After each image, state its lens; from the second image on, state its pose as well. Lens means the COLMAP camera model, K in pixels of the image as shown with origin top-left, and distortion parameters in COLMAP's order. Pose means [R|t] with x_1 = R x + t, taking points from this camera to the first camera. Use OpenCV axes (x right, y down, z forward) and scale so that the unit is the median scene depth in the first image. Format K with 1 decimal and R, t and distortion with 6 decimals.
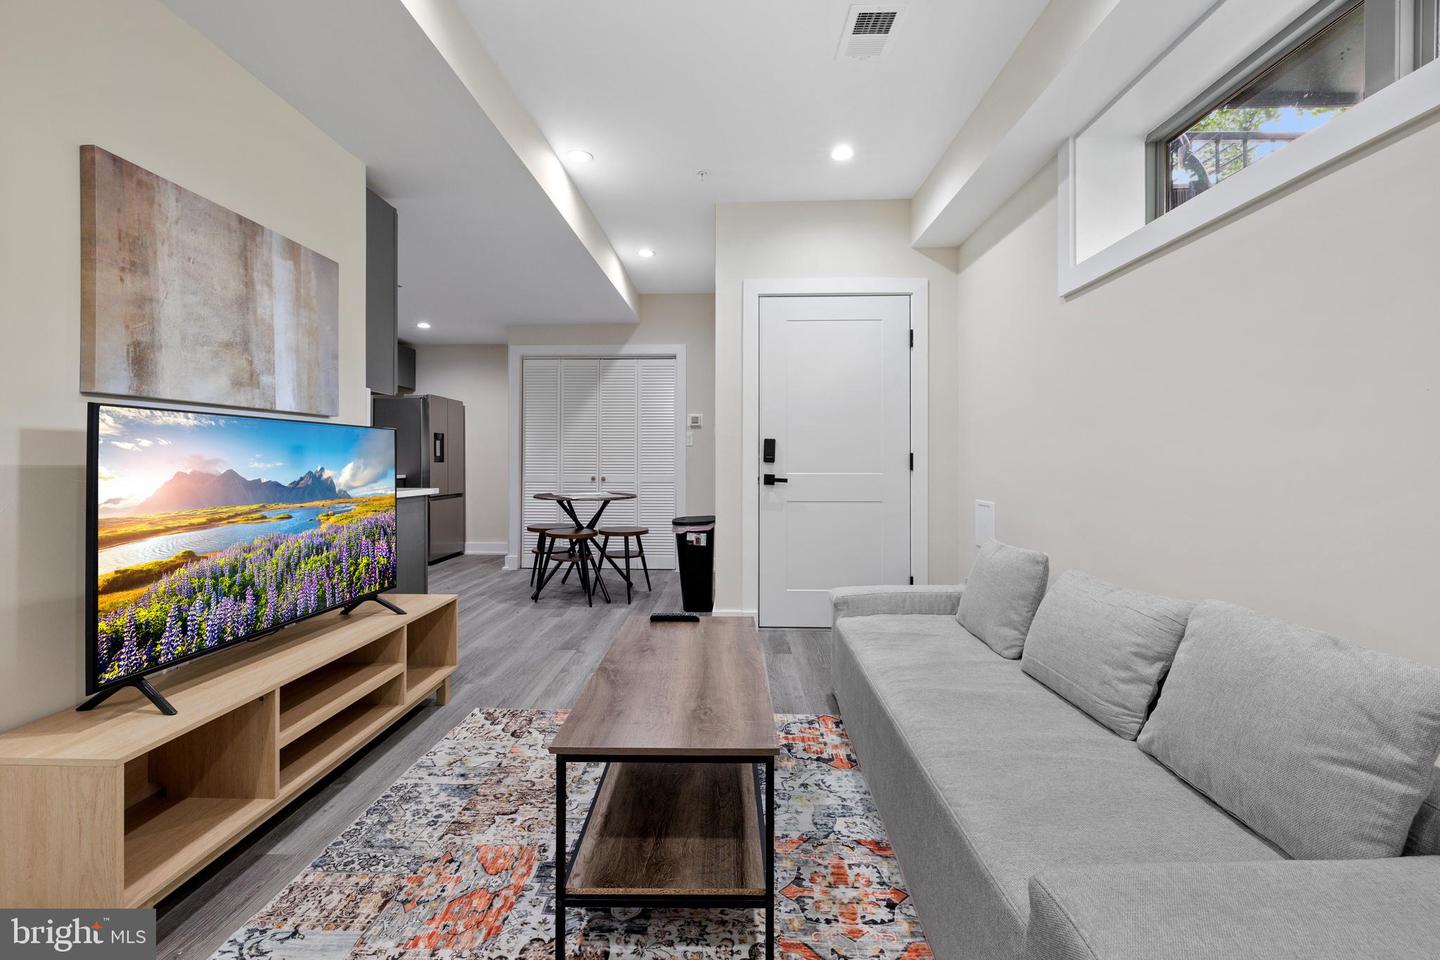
lens RADIAL K [[601.3, 0, 713.2], [0, 601.3, 472.2], [0, 0, 1]] dist [-0.000794, 0.000807]
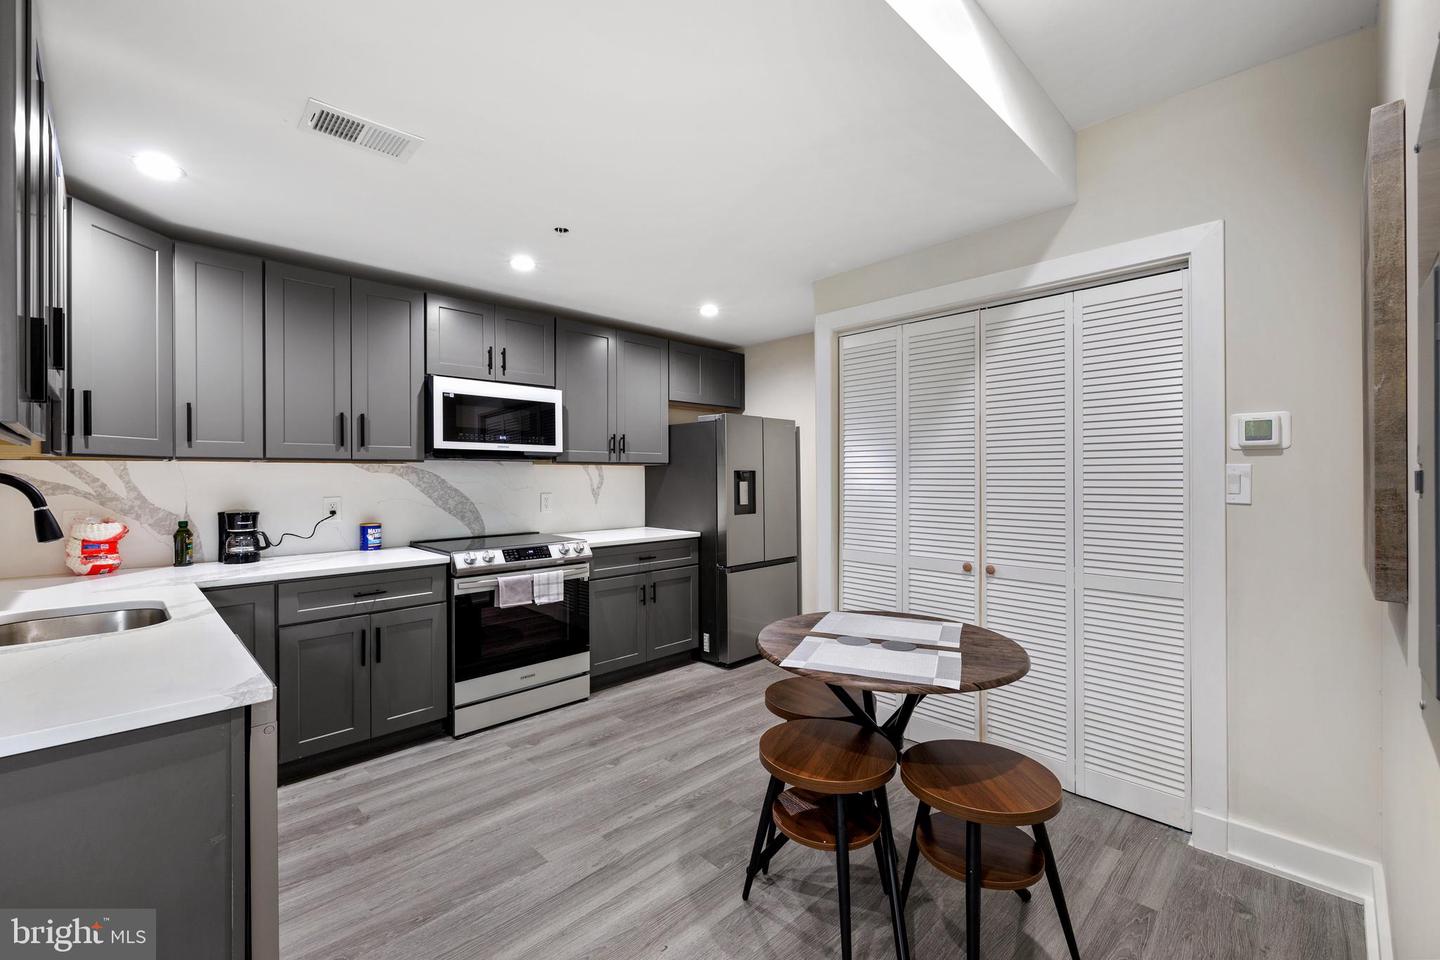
lens RADIAL K [[601.3, 0, 723.3], [0, 601.3, 476.0], [0, 0, 1]] dist [-0.000794, 0.000807]
pose [[0.729757, -0.004461, -0.683692, -0.053956], [-0.008205, 0.999850, -0.015281, -0.151008], [0.683657, 0.016761, 0.729611, 1.550177]]
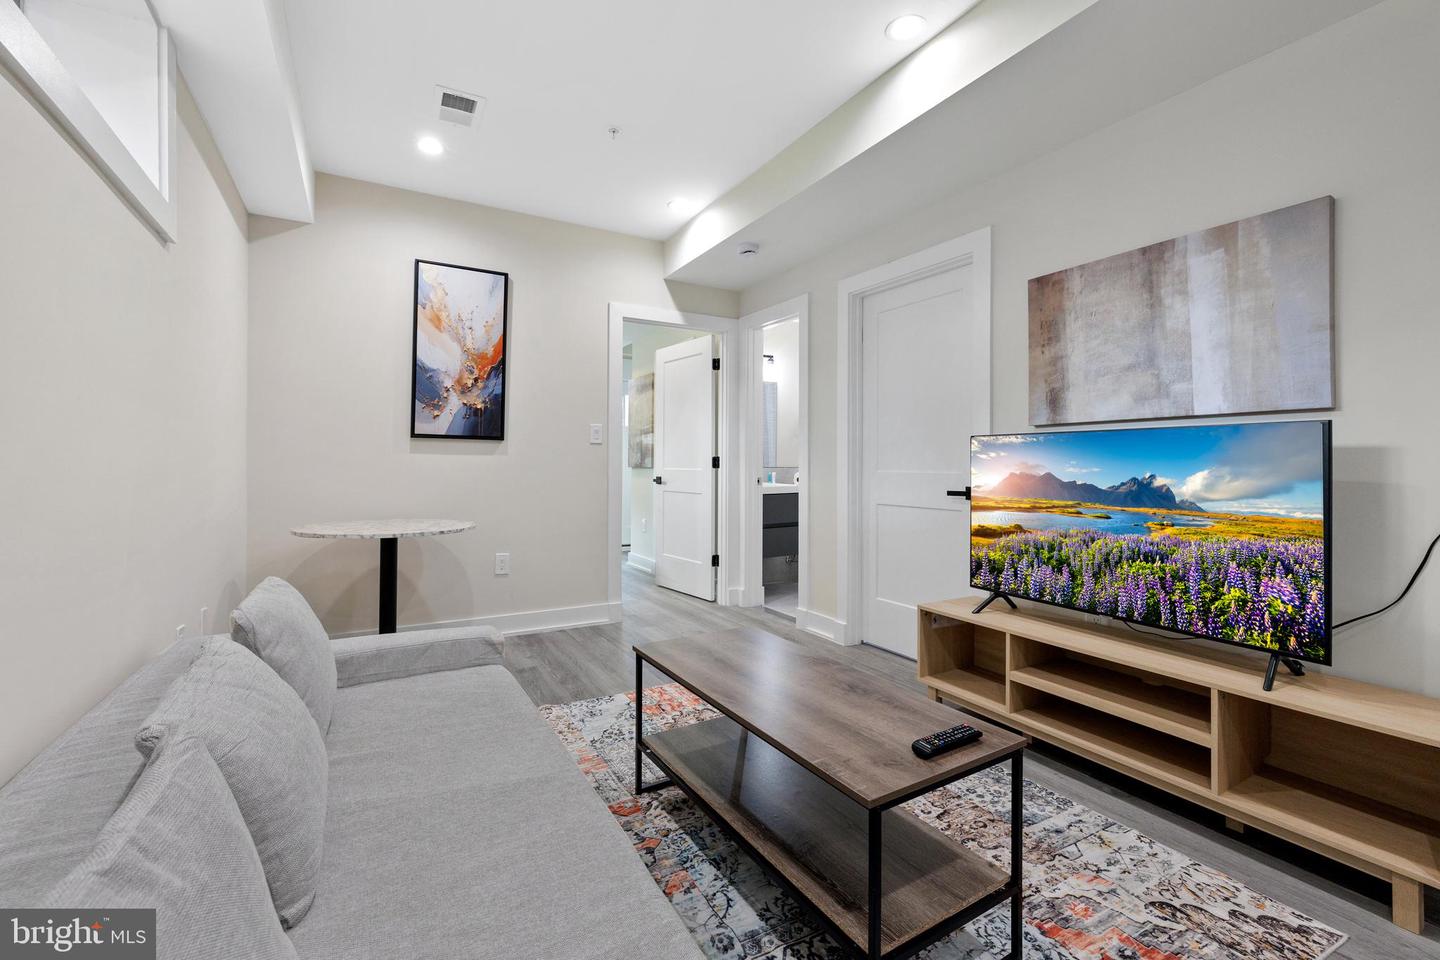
lens RADIAL K [[601.3, 0, 717.8], [0, 601.3, 452.5], [0, 0, 1]] dist [-0.000794, 0.000807]
pose [[-0.845660, -0.012225, -0.533581, 0.471771], [-0.013713, 0.999905, -0.001176, -0.032241], [0.533545, 0.006323, -0.845748, 1.492076]]
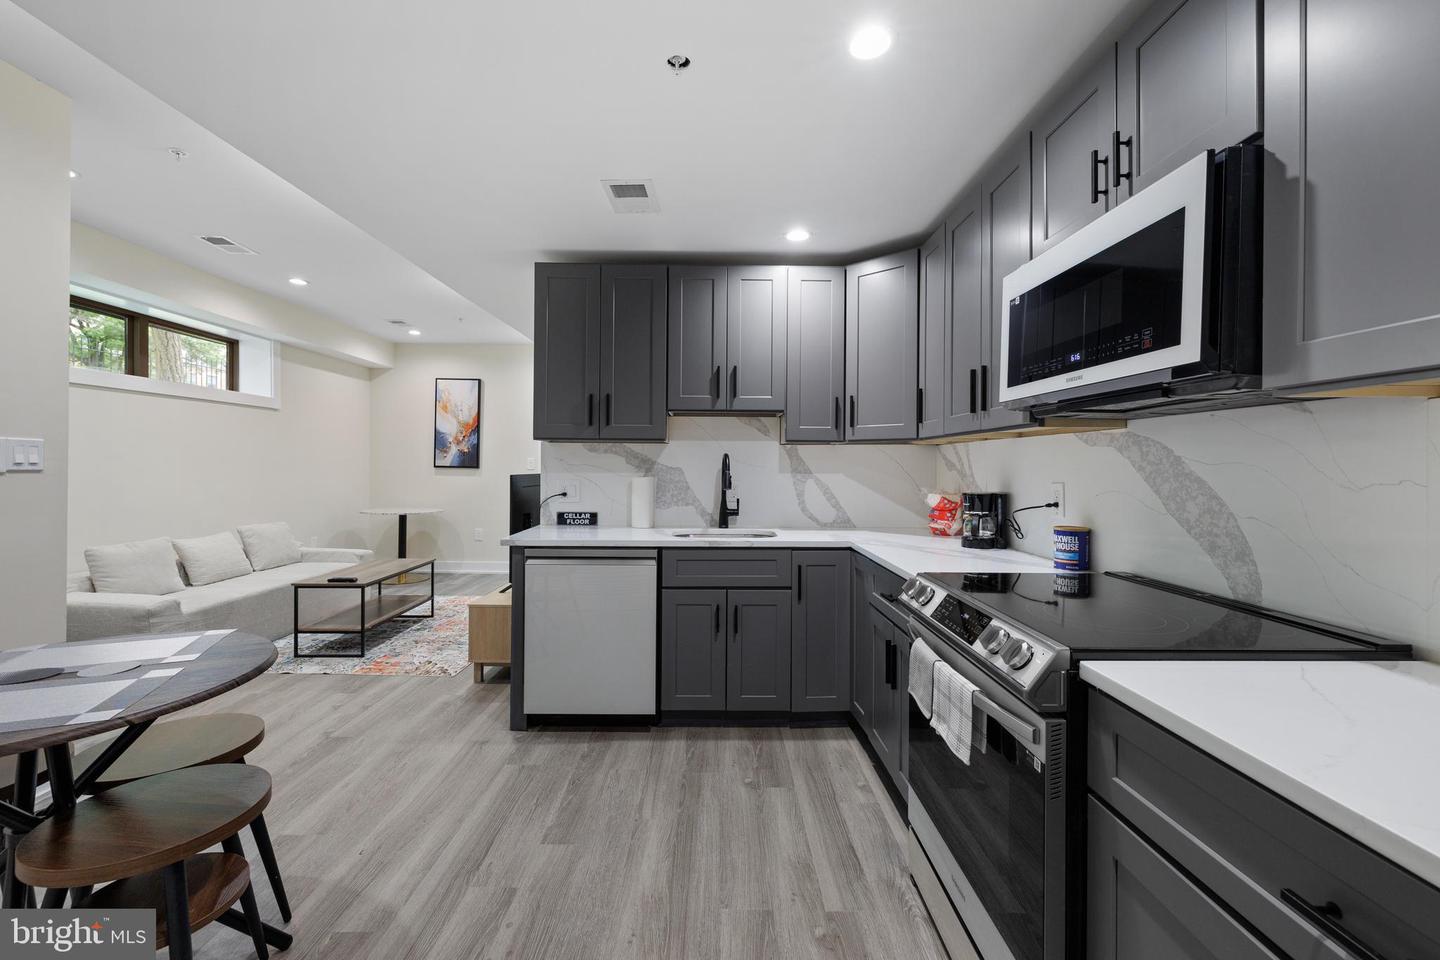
lens RADIAL K [[601.3, 0, 713.9], [0, 601.3, 465.6], [0, 0, 1]] dist [-0.000794, 0.000807]
pose [[-0.999419, -0.008711, -0.032961, -1.220822], [-0.009342, 0.999776, 0.019010, -0.158420], [0.032788, 0.019307, -0.999276, 3.095655]]
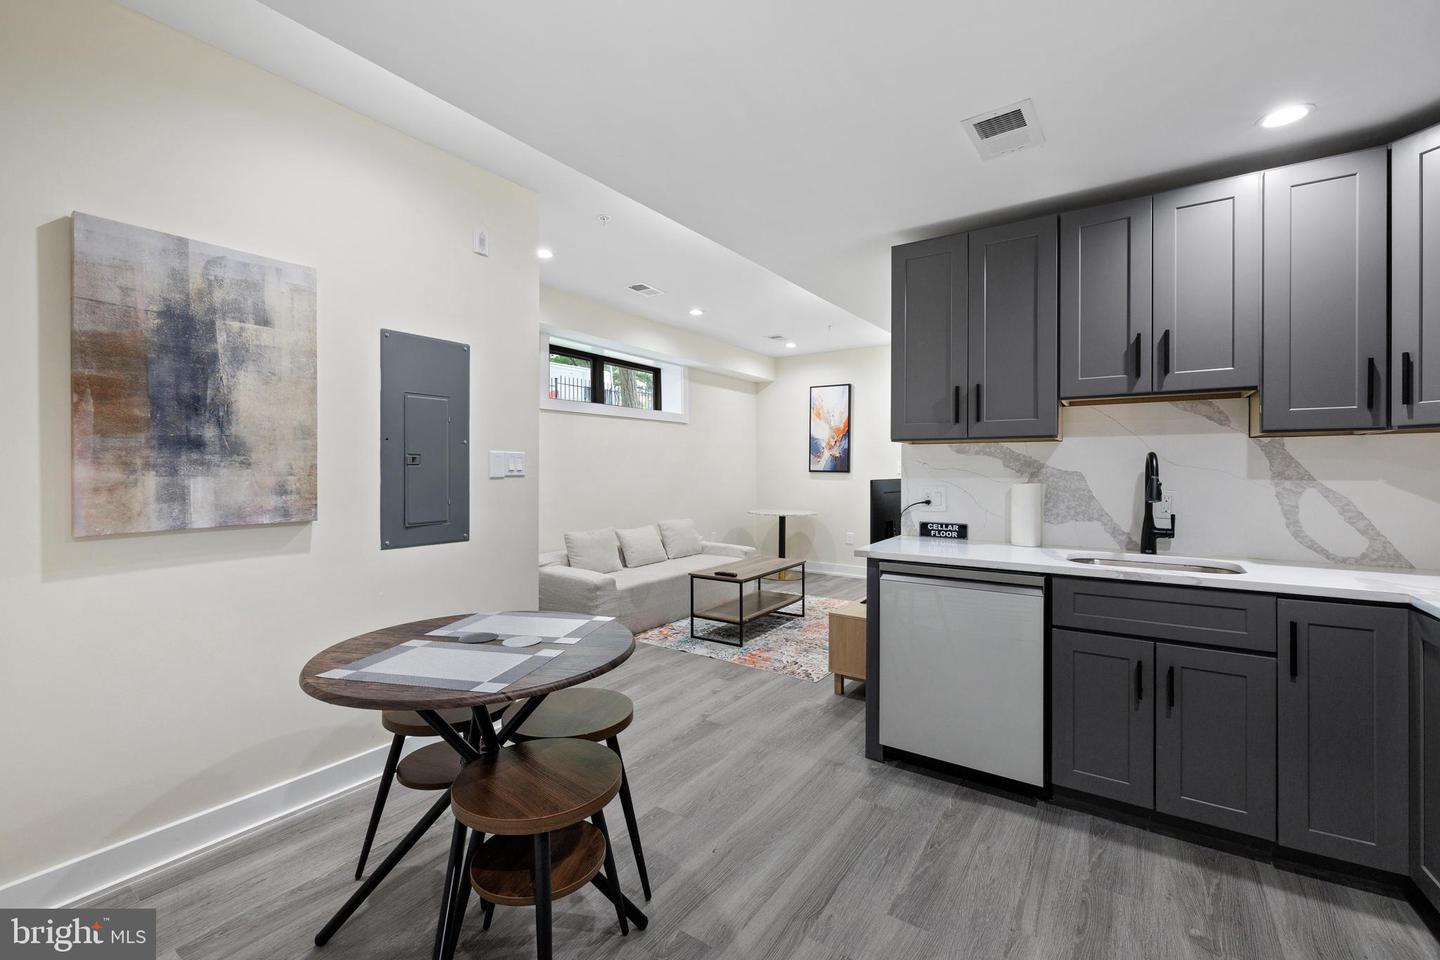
lens RADIAL K [[601.3, 0, 719.5], [0, 601.3, 469.5], [0, 0, 1]] dist [-0.000794, 0.000807]
pose [[-0.842000, -0.003435, 0.539466, -1.228028], [0.008316, 0.999778, 0.019345, -0.156286], [-0.539413, 0.020775, -0.841785, 2.933443]]
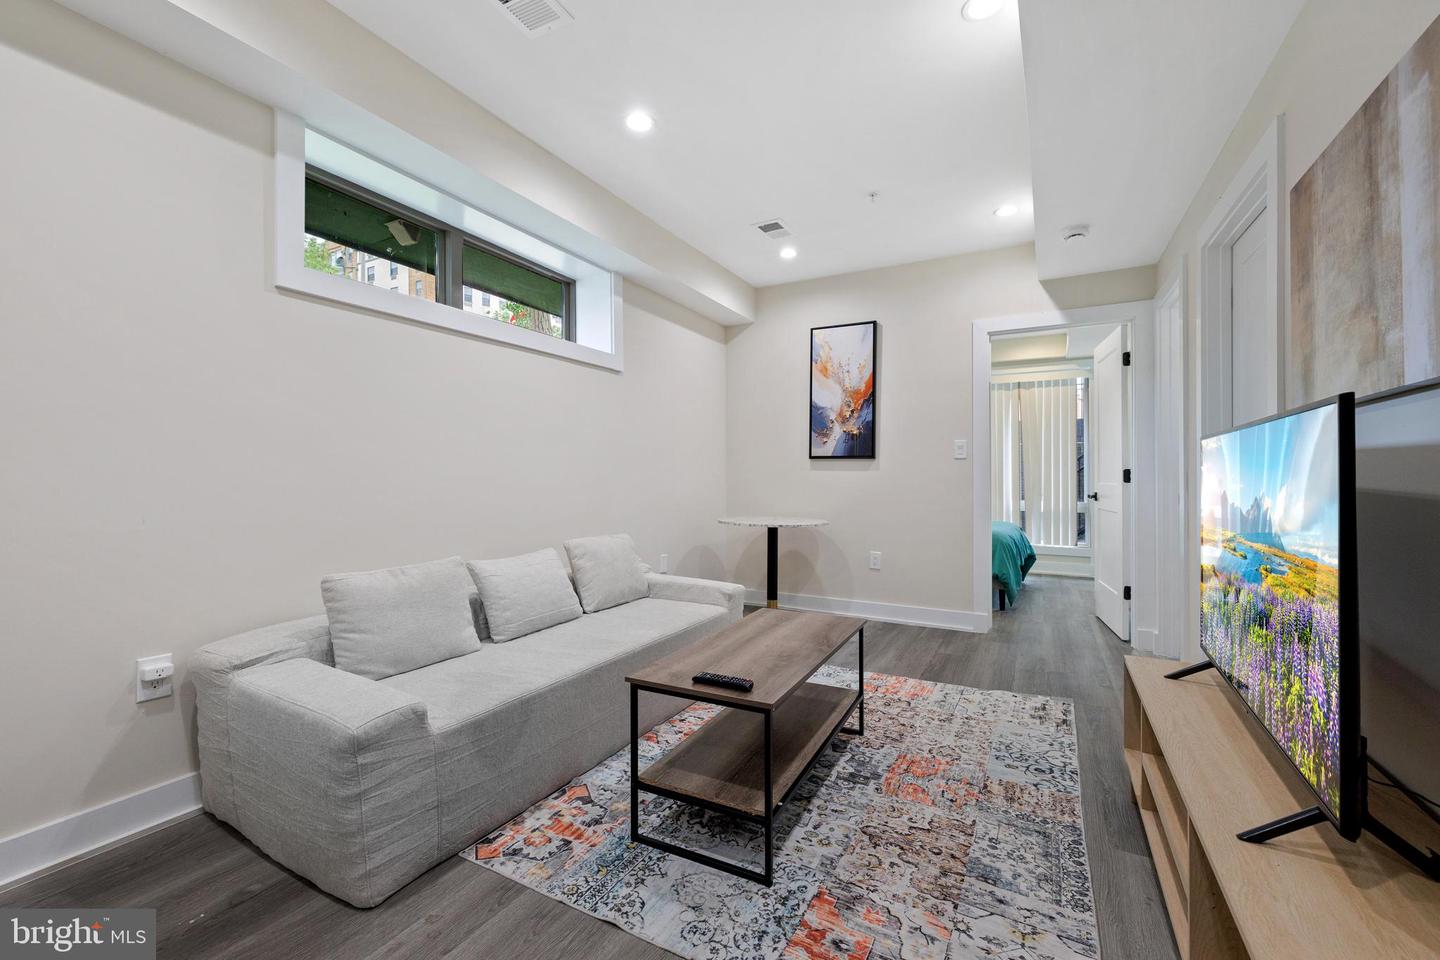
lens RADIAL K [[601.3, 0, 721.8], [0, 601.3, 468.1], [0, 0, 1]] dist [-0.000794, 0.000807]
pose [[-0.898734, 0.004564, 0.438470, -0.443201], [0.006937, 0.999969, 0.003812, -0.039726], [-0.438439, 0.006468, -0.898738, 1.852497]]
